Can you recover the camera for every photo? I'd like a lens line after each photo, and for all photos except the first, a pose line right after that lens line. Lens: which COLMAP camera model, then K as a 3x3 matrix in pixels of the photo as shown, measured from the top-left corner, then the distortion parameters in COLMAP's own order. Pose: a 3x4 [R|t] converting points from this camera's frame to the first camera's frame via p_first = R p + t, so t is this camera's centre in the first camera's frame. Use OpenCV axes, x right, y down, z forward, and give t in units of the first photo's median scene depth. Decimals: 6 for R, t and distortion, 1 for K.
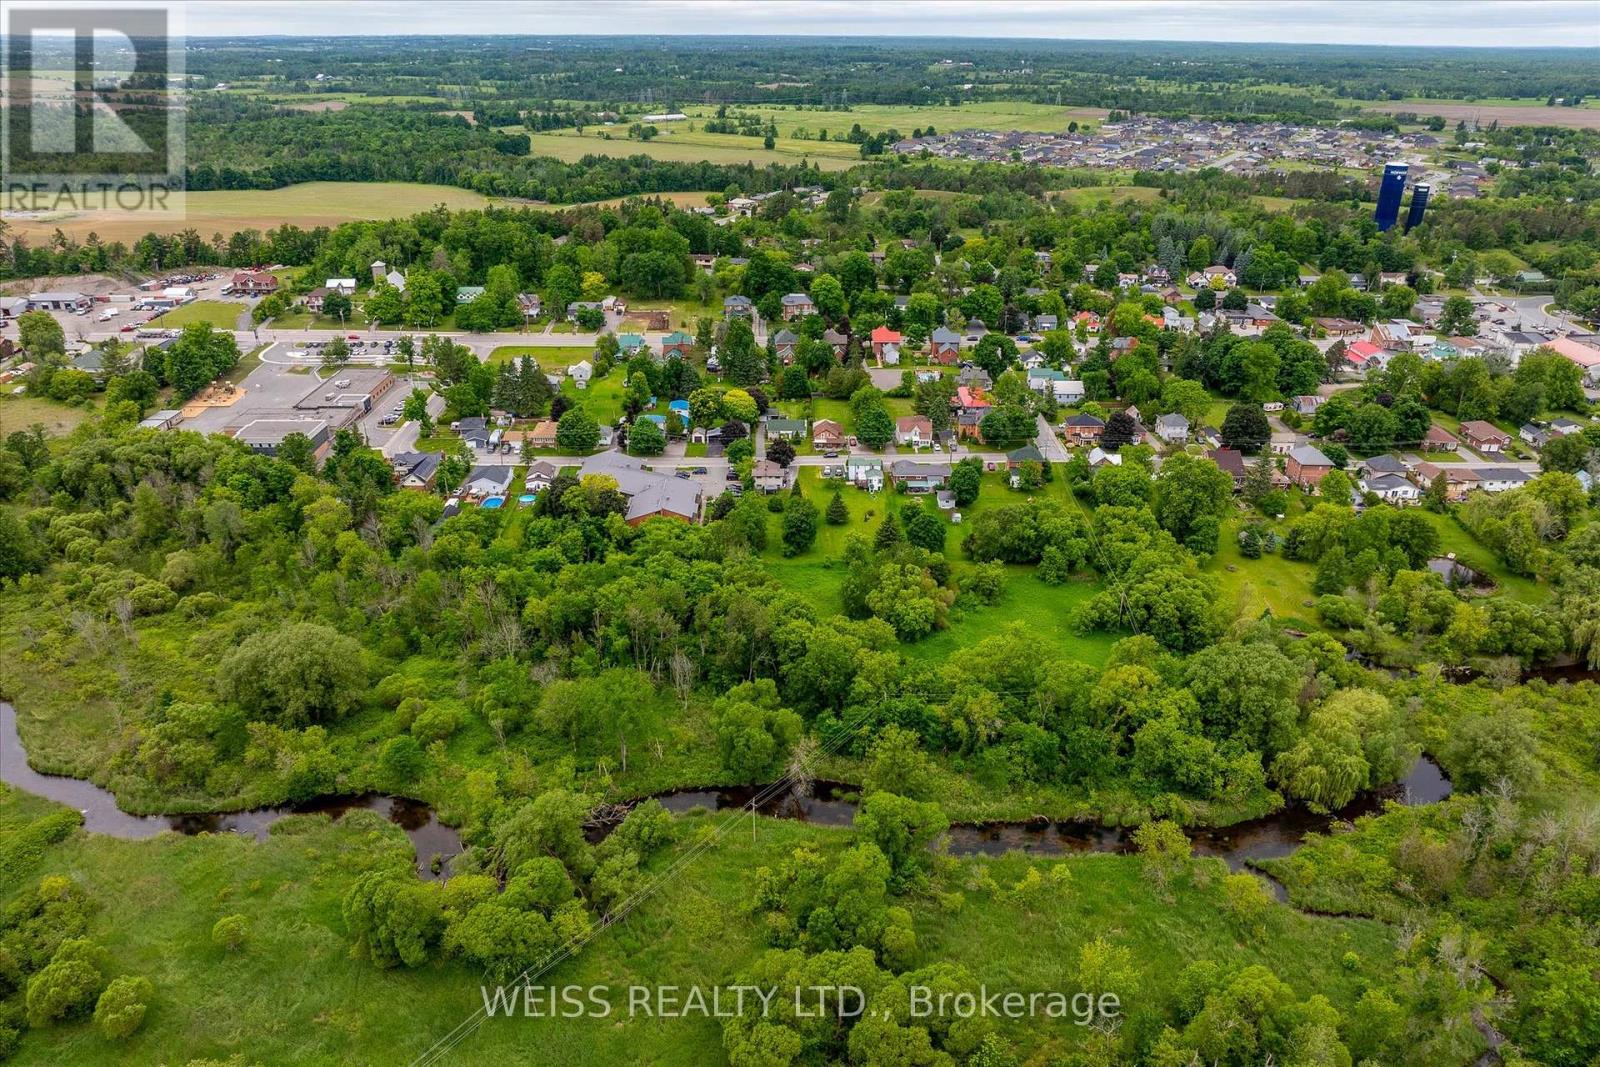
lens RADIAL K [[1133.7, 0, 798.7], [0, 1133.7, 589.2], [0, 0, 1]] dist [-0.045127, 0.011228]
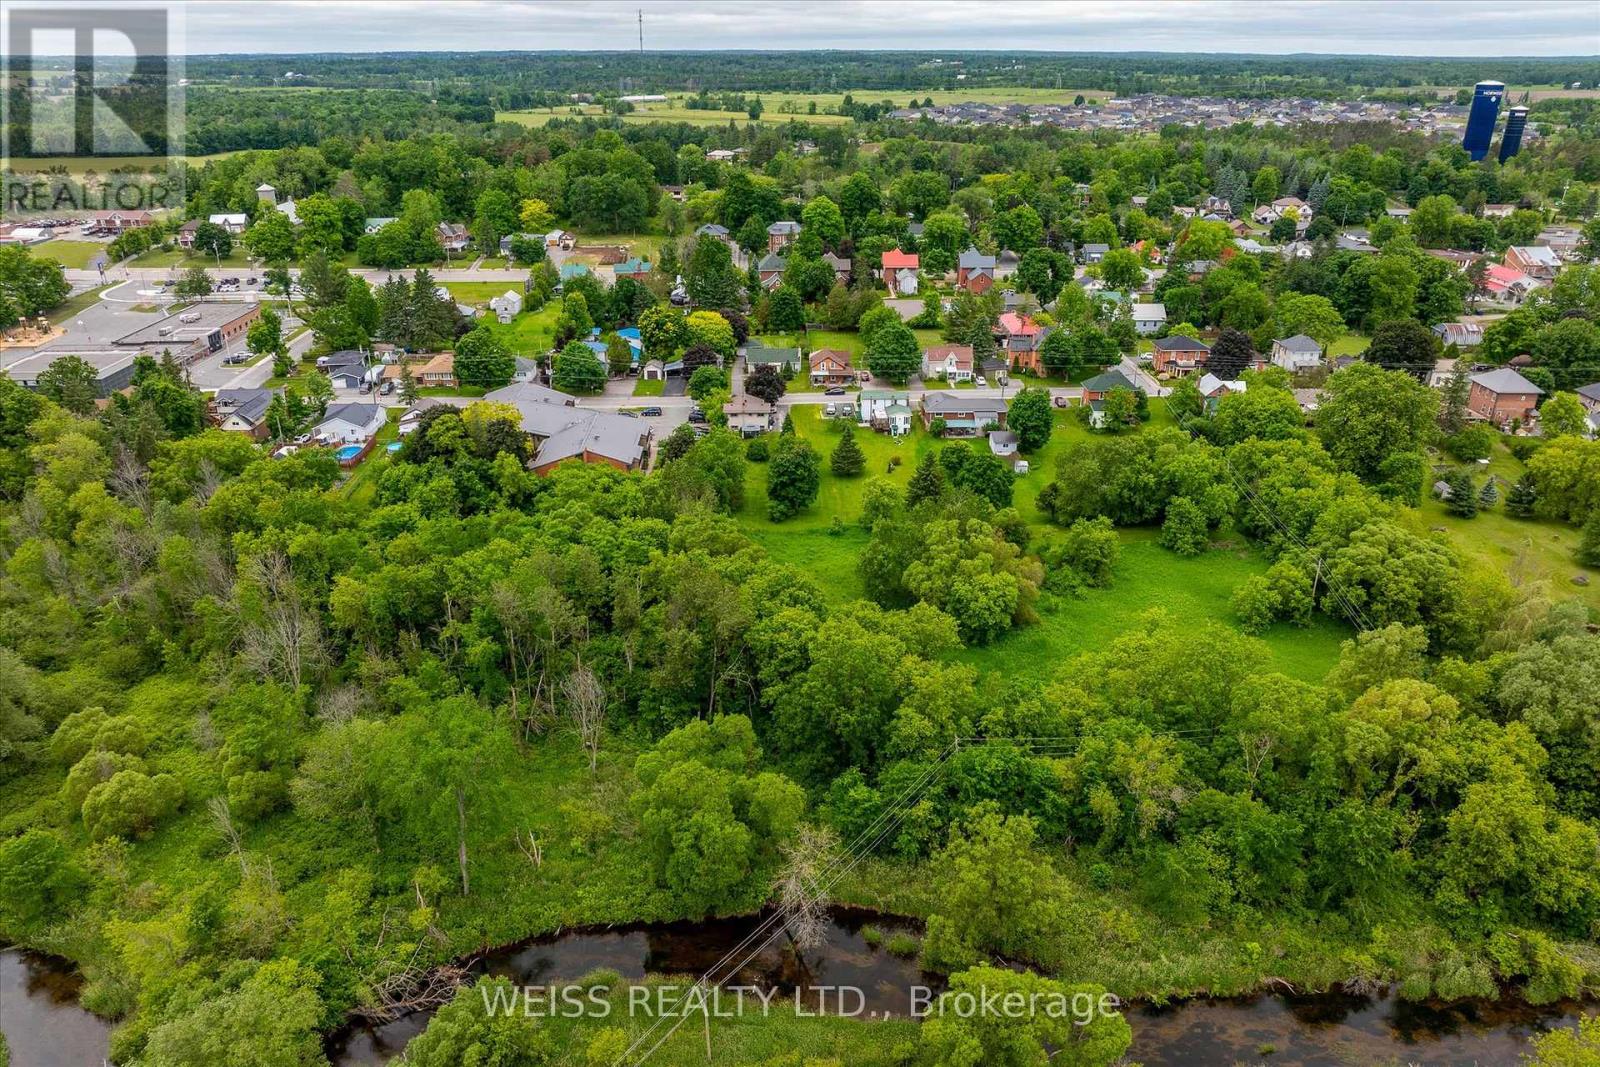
lens RADIAL K [[1133.7, 0, 799.9], [0, 1133.7, 589.1], [0, 0, 1]] dist [-0.045127, 0.011228]
pose [[0.999913, -0.009995, 0.008581, -0.001527], [0.010104, 0.999869, -0.012660, 0.017670], [-0.008453, 0.012745, 0.999883, 0.299228]]
